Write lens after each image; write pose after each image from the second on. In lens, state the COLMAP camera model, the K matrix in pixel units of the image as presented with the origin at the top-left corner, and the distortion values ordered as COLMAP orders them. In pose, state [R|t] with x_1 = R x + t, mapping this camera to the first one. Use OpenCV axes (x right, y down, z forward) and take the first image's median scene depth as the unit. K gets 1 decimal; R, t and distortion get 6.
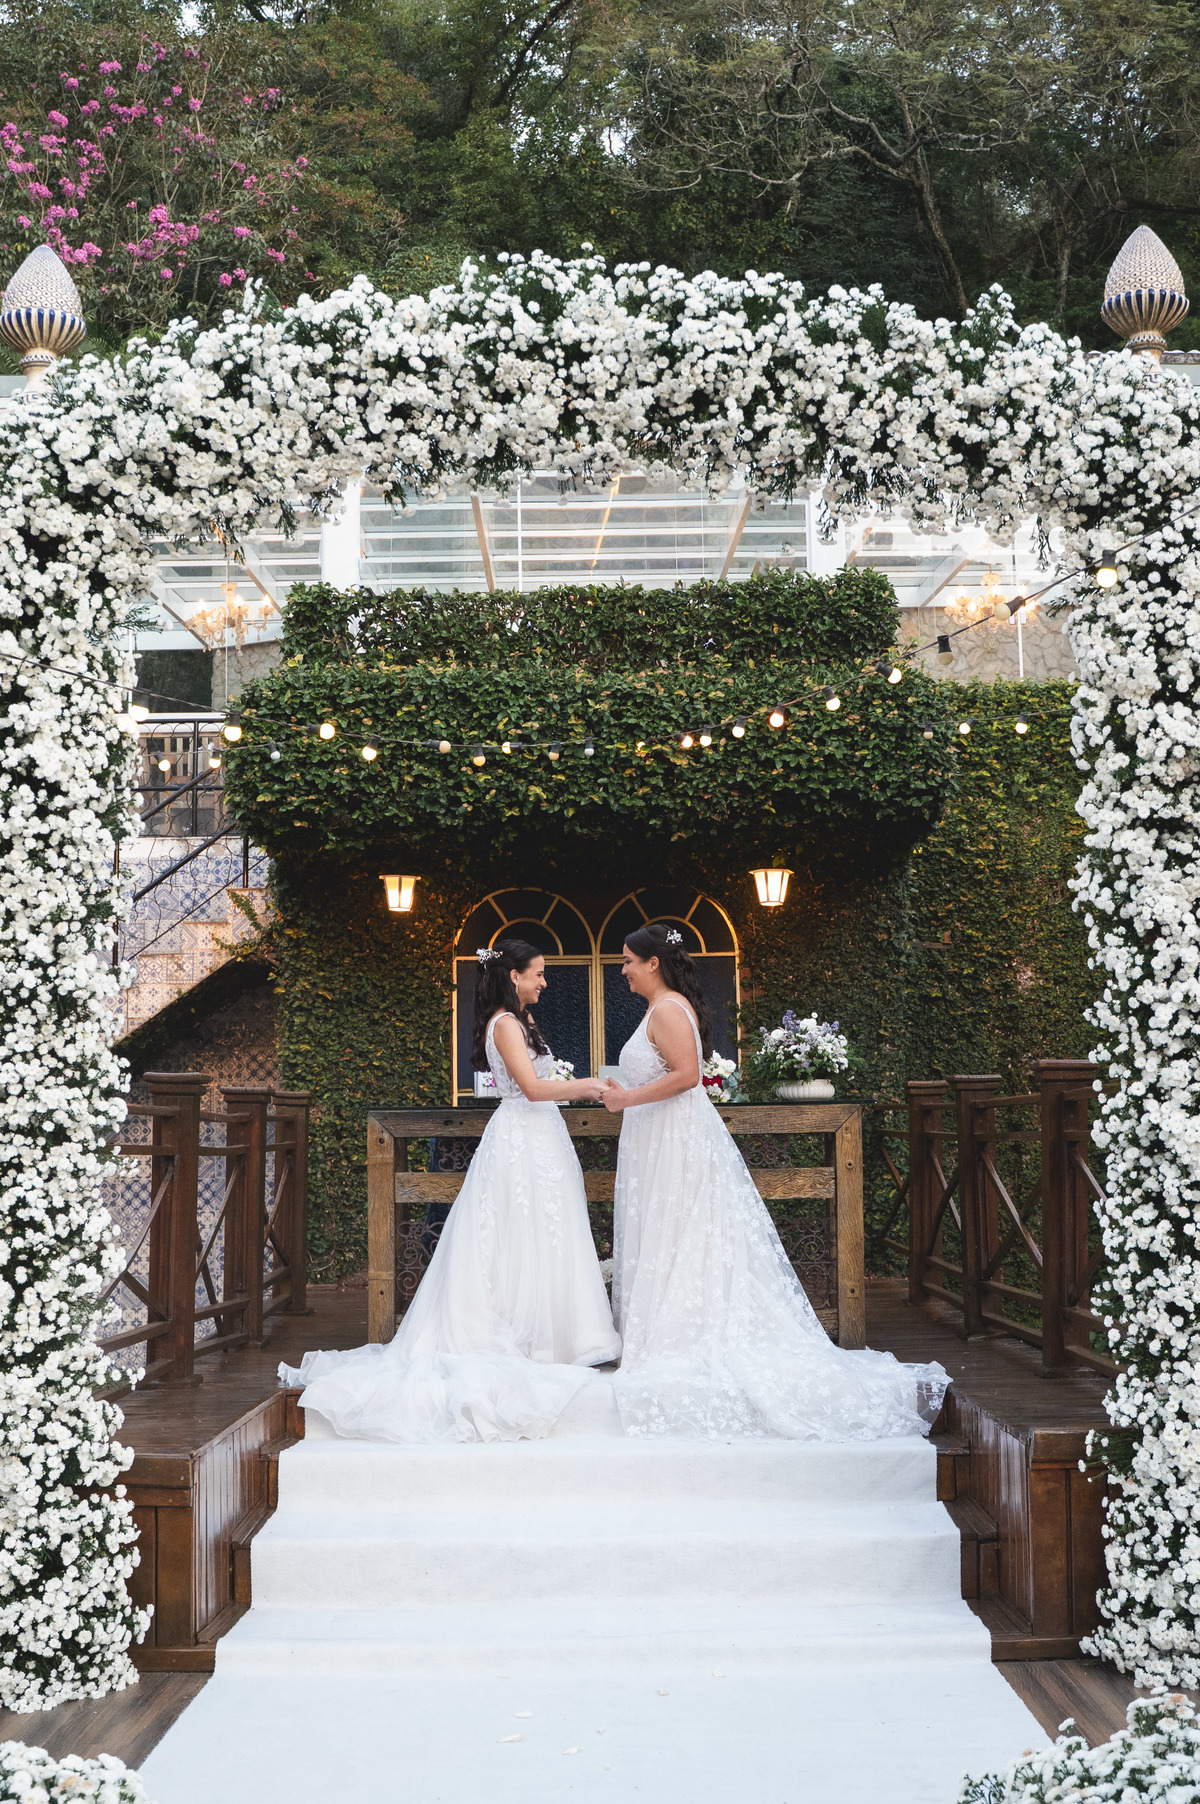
lens RADIAL K [[1564.2, 0, 611.0], [0, 1564.2, 911.6], [0, 0, 1]] dist [-0.005158, -0.005433]
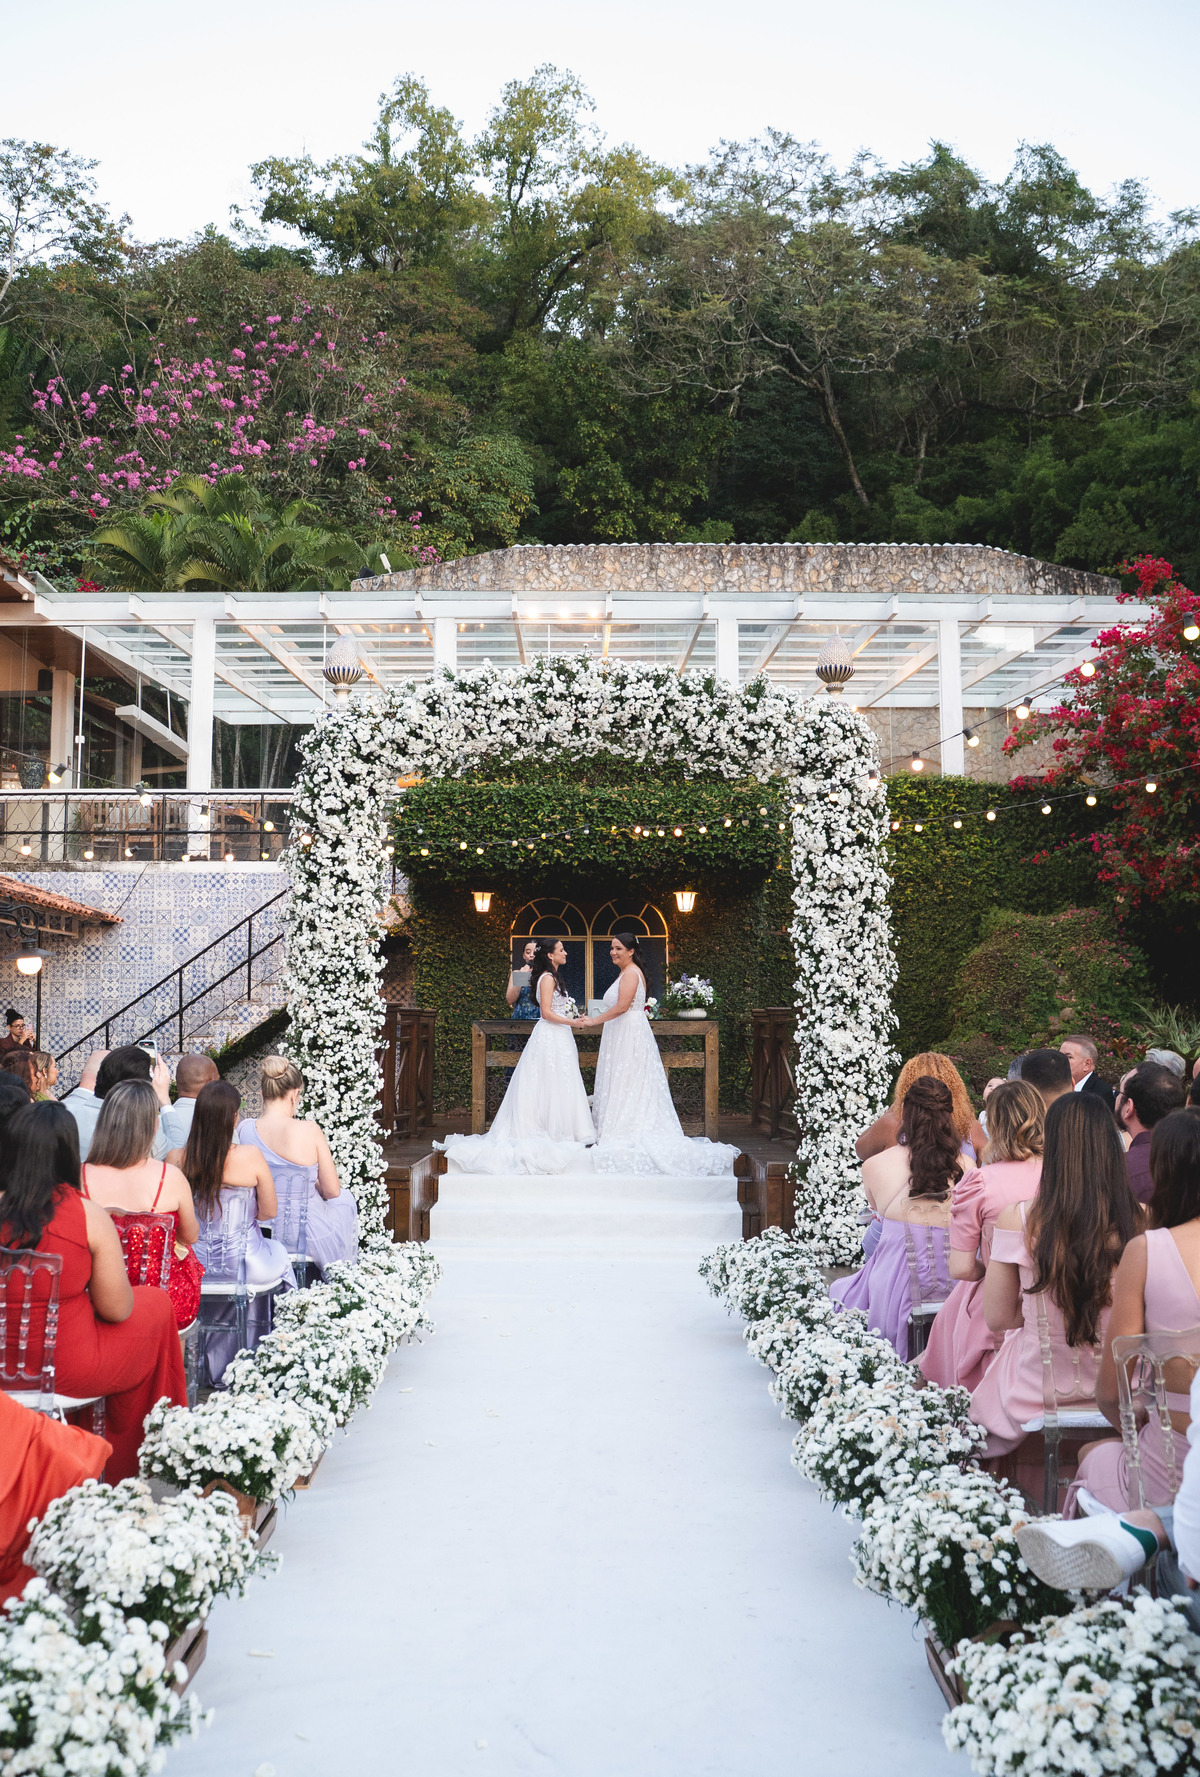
lens RADIAL K [[1415.8, 0, 600.0], [0, 1415.8, 888.5], [0, 0, 1]] dist [0.090100, 0.000704]
pose [[0.999836, 0.015023, -0.010116, 0.032563], [-0.014637, 0.999203, 0.037144, -0.154026], [0.010666, -0.036989, 0.999259, -1.115160]]
